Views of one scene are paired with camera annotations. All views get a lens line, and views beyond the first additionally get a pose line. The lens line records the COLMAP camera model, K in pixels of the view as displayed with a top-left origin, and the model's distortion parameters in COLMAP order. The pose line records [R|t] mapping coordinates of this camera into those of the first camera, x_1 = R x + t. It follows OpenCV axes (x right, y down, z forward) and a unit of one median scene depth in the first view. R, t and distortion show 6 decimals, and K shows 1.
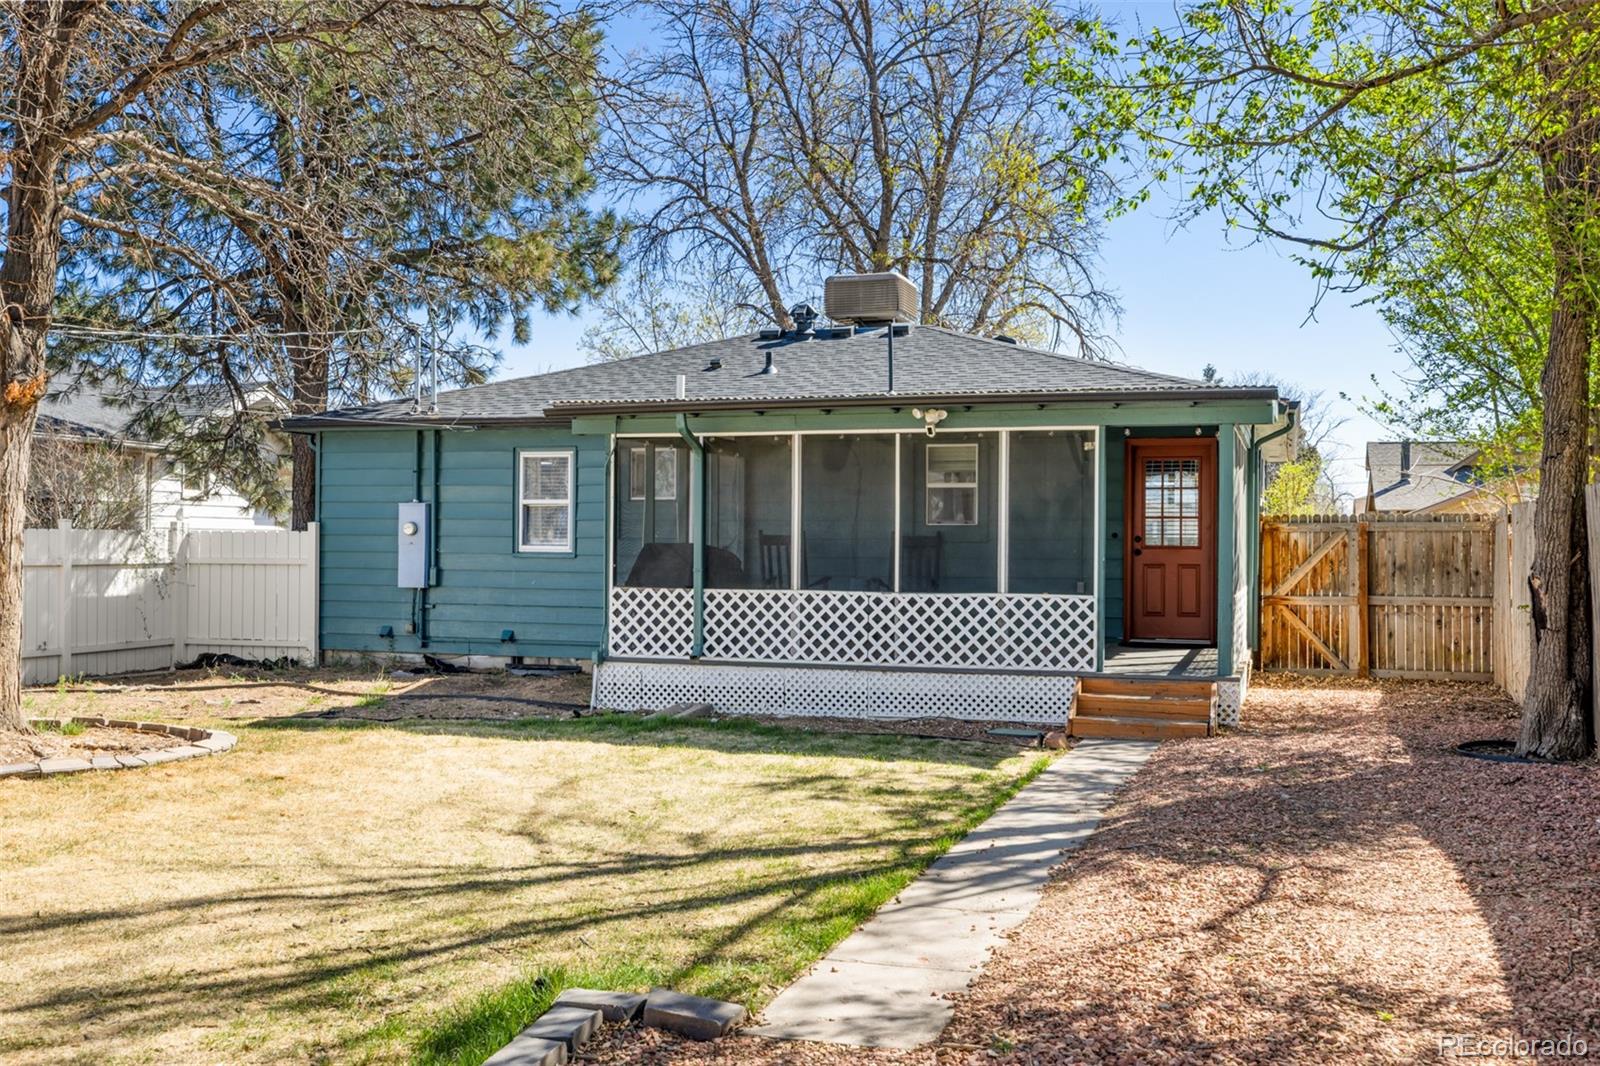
lens RADIAL K [[1685.4, 0, 800.0], [0, 1685.4, 533.0], [0, 0, 1]] dist [0.002199, 0.000912]
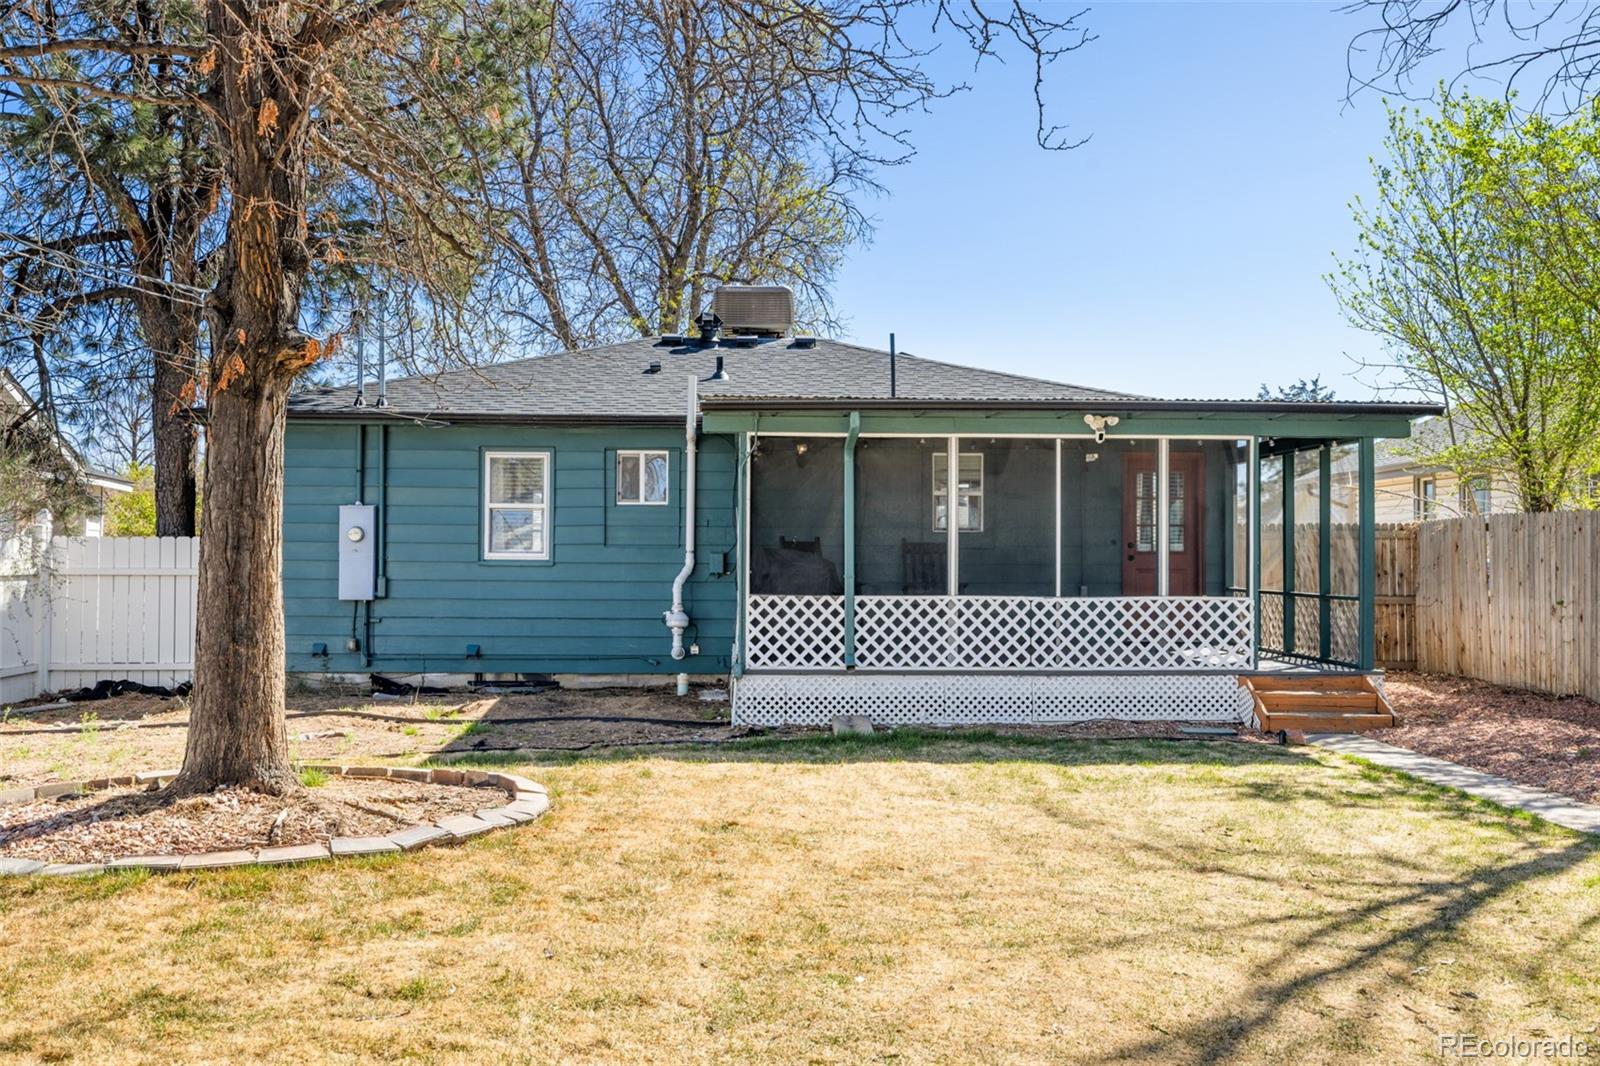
lens RADIAL K [[1504.3, 0, 800.0], [0, 1504.3, 533.0], [0, 0, 1]] dist [0.013585, 0.000022]
pose [[0.925555, 0.004042, 0.378592, -0.418050], [-0.000498, 0.999955, -0.009460, 0.005688], [-0.378614, 0.008567, 0.925515, 0.222815]]
